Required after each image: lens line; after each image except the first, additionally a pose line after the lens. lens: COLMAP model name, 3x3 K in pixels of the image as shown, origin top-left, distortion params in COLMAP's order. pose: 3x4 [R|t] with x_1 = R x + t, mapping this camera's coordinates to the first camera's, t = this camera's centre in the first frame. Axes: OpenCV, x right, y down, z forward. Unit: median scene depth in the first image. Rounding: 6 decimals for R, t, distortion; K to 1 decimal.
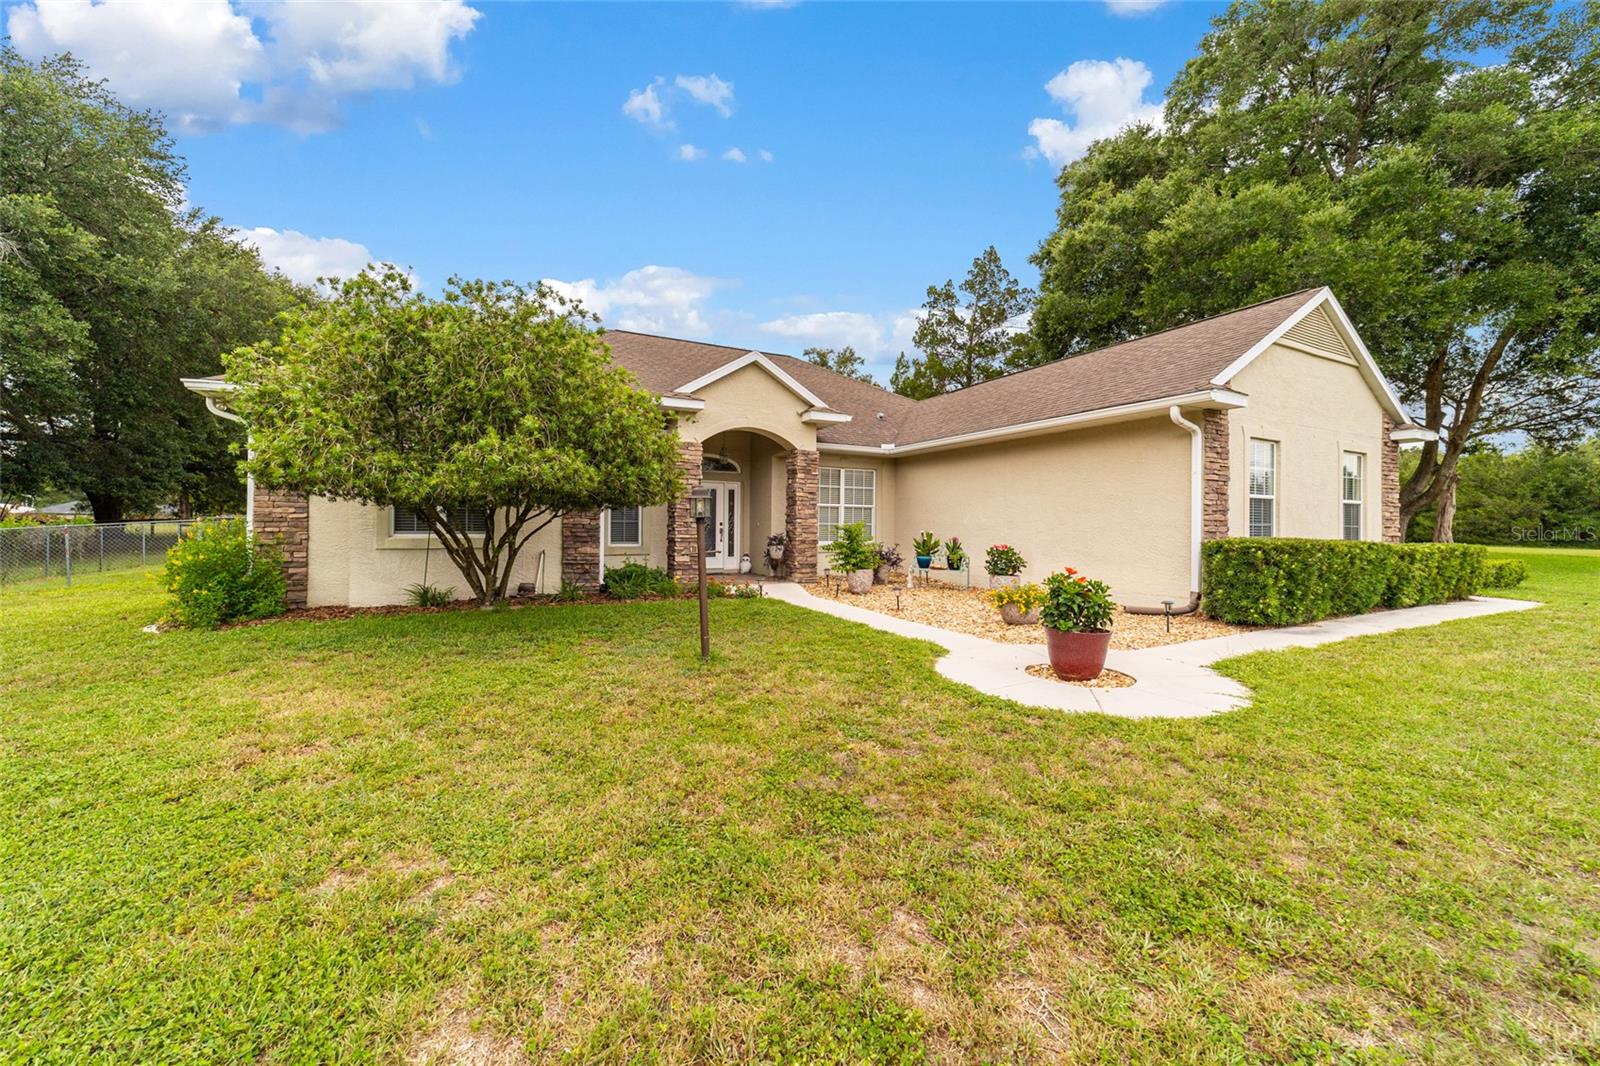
lens RADIAL K [[615.8, 0, 800.0], [0, 615.8, 533.0], [0, 0, 1]] dist [-0.009479, 0.004130]
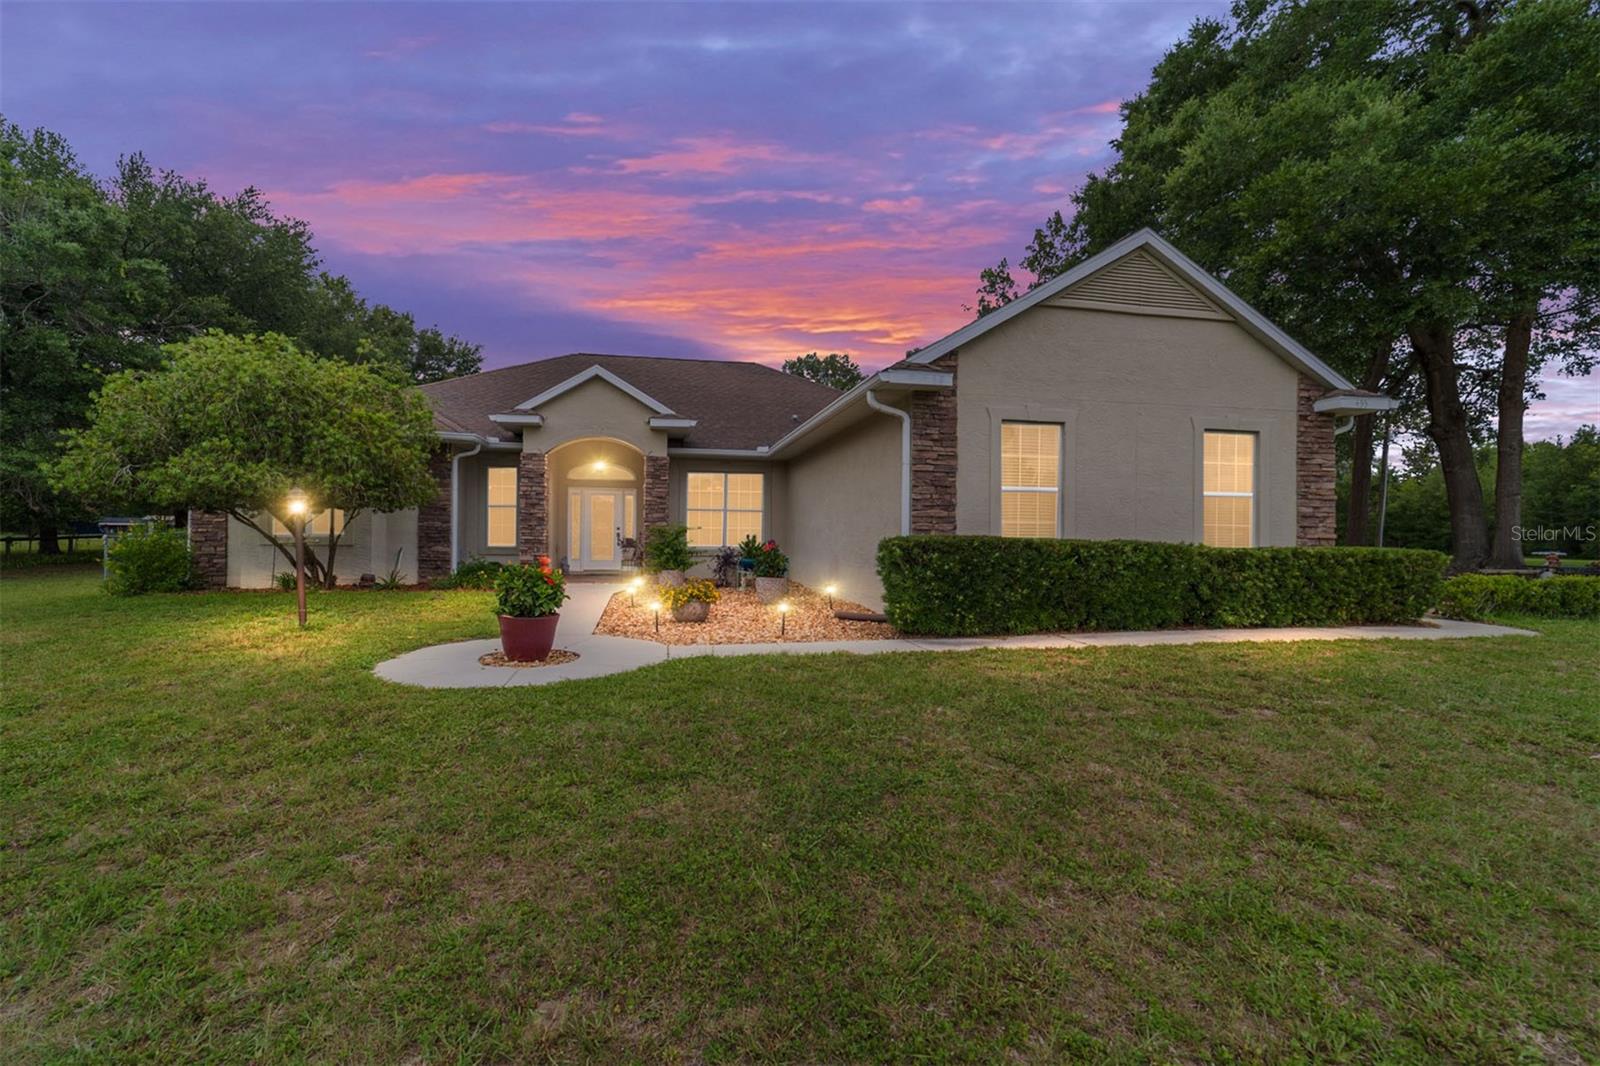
lens RADIAL K [[639.7, 0, 753.1], [0, 639.7, 536.4], [0, 0, 1]] dist [-0.002423, 0.000365]
pose [[0.948474, -0.000064, -0.316854, 0.529728], [-0.004870, 0.999879, -0.014779, 0.016817], [0.316816, 0.015560, 0.948359, 0.030977]]
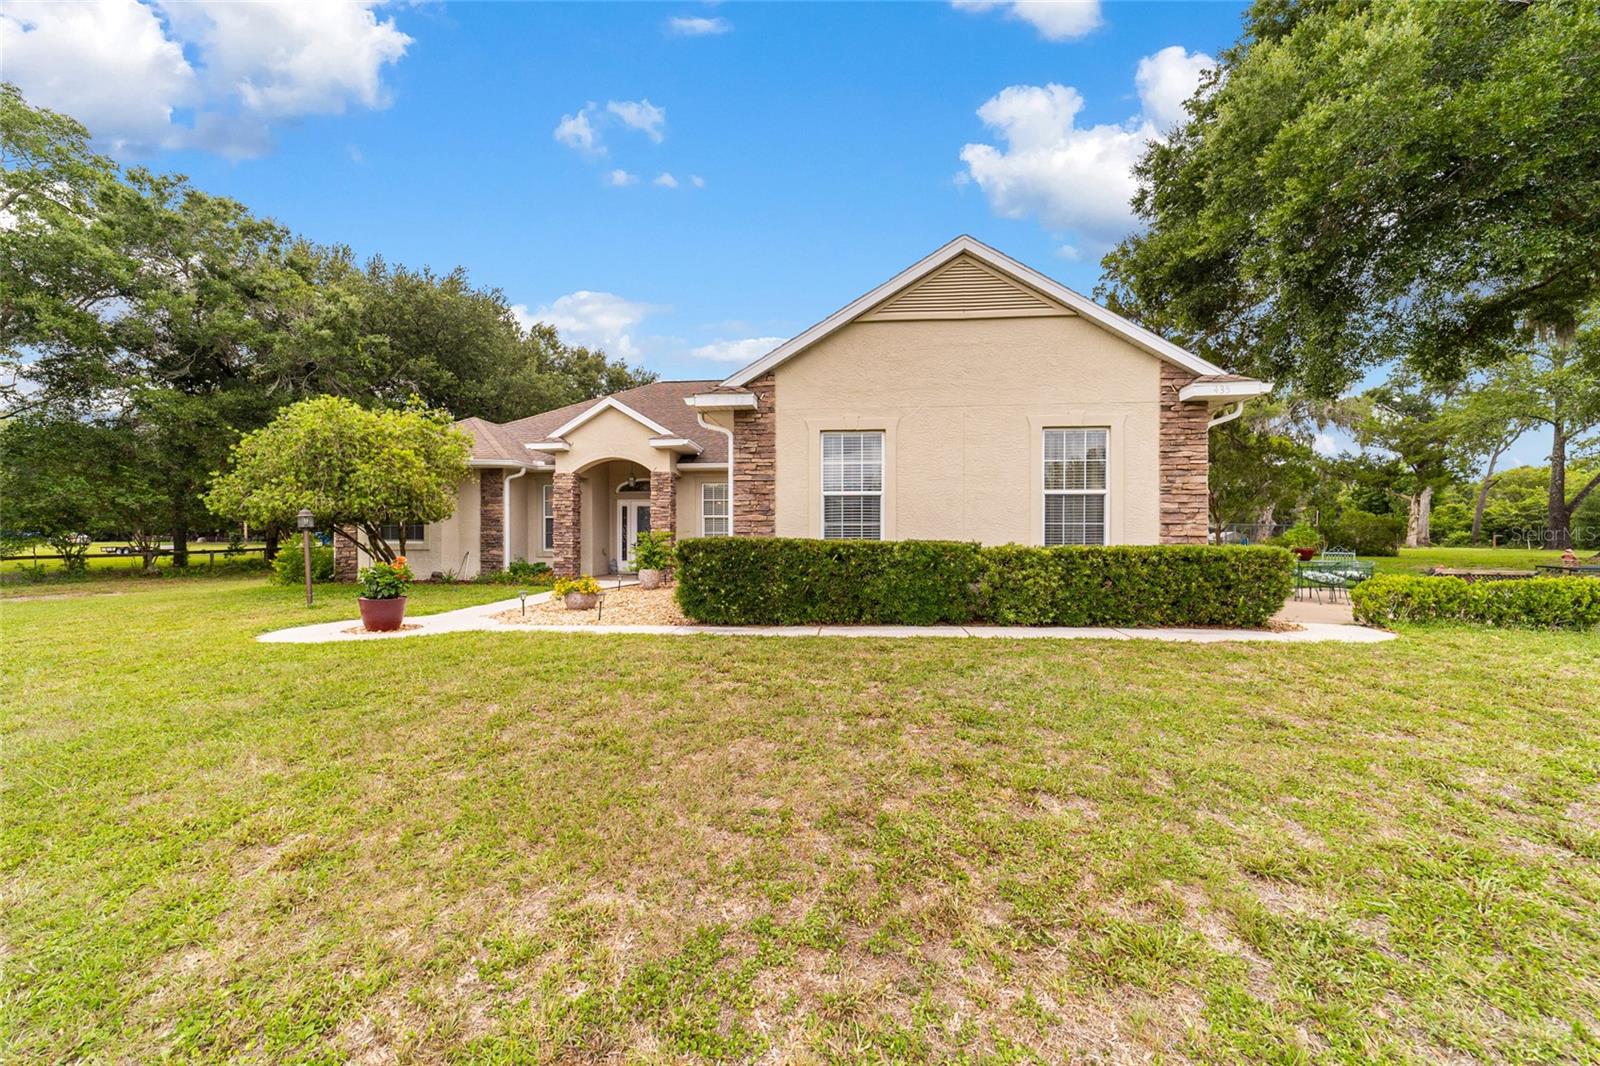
lens RADIAL K [[618.7, 0, 797.3], [0, 618.7, 542.8], [0, 0, 1]] dist [0.000972, 0.000068]
pose [[0.833167, -0.007332, -0.552974, 0.940048], [0.001374, 0.999936, -0.011187, 0.019589], [0.553020, 0.008561, 0.833124, 0.146035]]
